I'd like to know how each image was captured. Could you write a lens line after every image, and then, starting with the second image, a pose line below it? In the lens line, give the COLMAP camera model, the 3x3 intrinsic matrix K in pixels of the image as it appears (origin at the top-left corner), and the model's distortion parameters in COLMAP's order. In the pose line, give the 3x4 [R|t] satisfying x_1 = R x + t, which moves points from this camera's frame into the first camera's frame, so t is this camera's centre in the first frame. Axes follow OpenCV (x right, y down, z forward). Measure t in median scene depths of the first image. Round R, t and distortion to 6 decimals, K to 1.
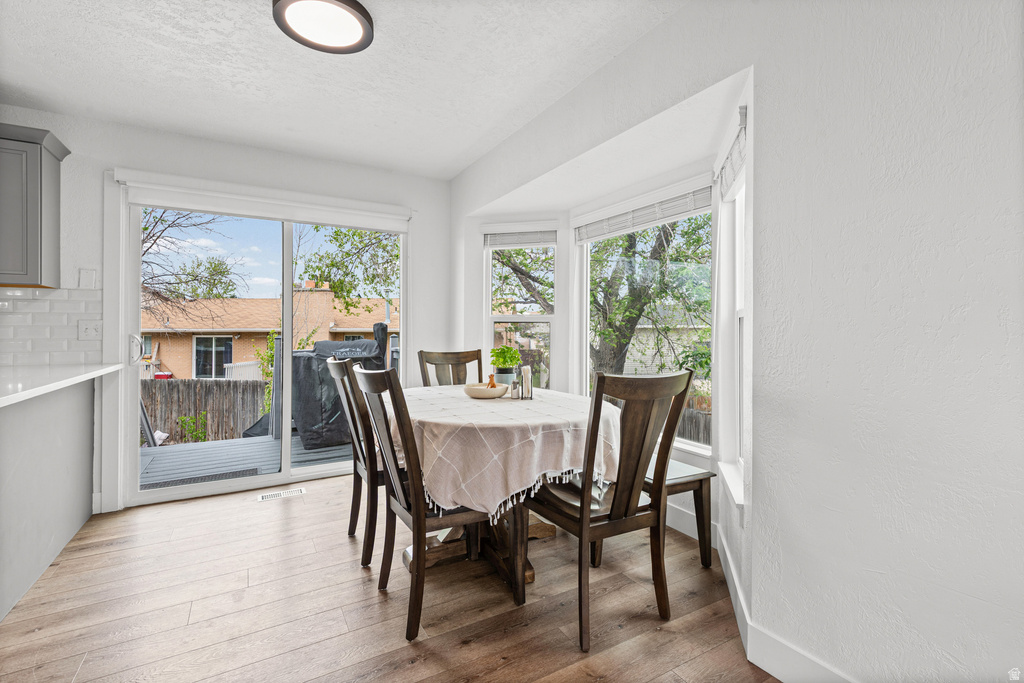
lens RADIAL K [[461.9, 0, 515.7], [0, 461.9, 332.9], [0, 0, 1]] dist [0.014515, -0.007149]
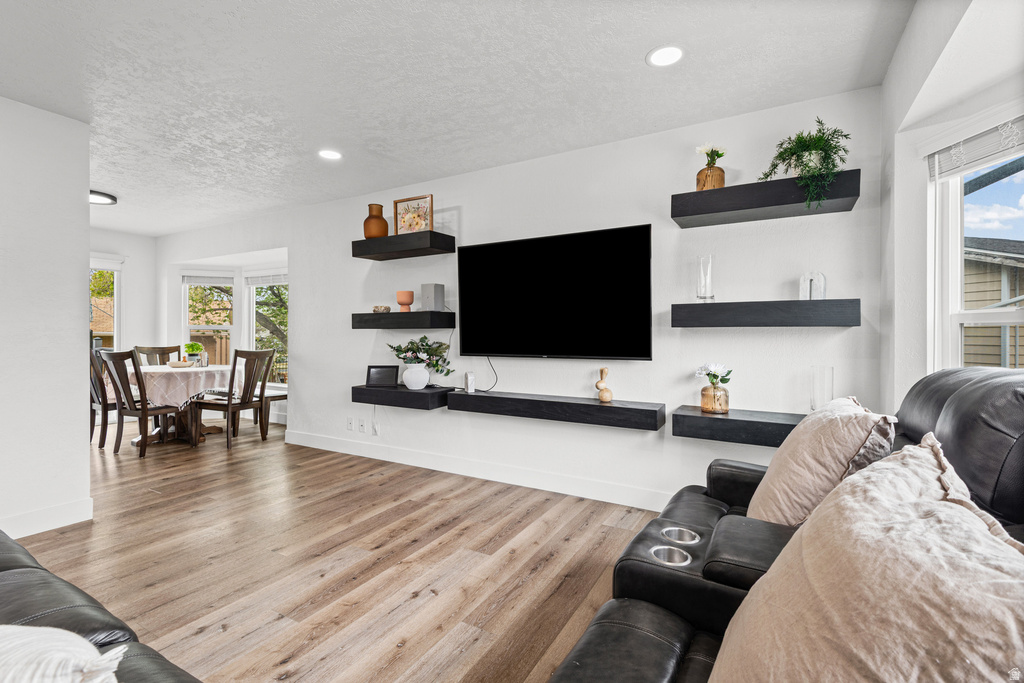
lens RADIAL K [[461.9, 0, 516.9], [0, 461.9, 330.3], [0, 0, 1]] dist [0.014515, -0.007149]
pose [[0.861771, -0.005574, 0.507266, 0.165779], [0.008332, 0.999960, -0.003167, -0.003870], [-0.507229, 0.006955, 0.861784, -1.441788]]
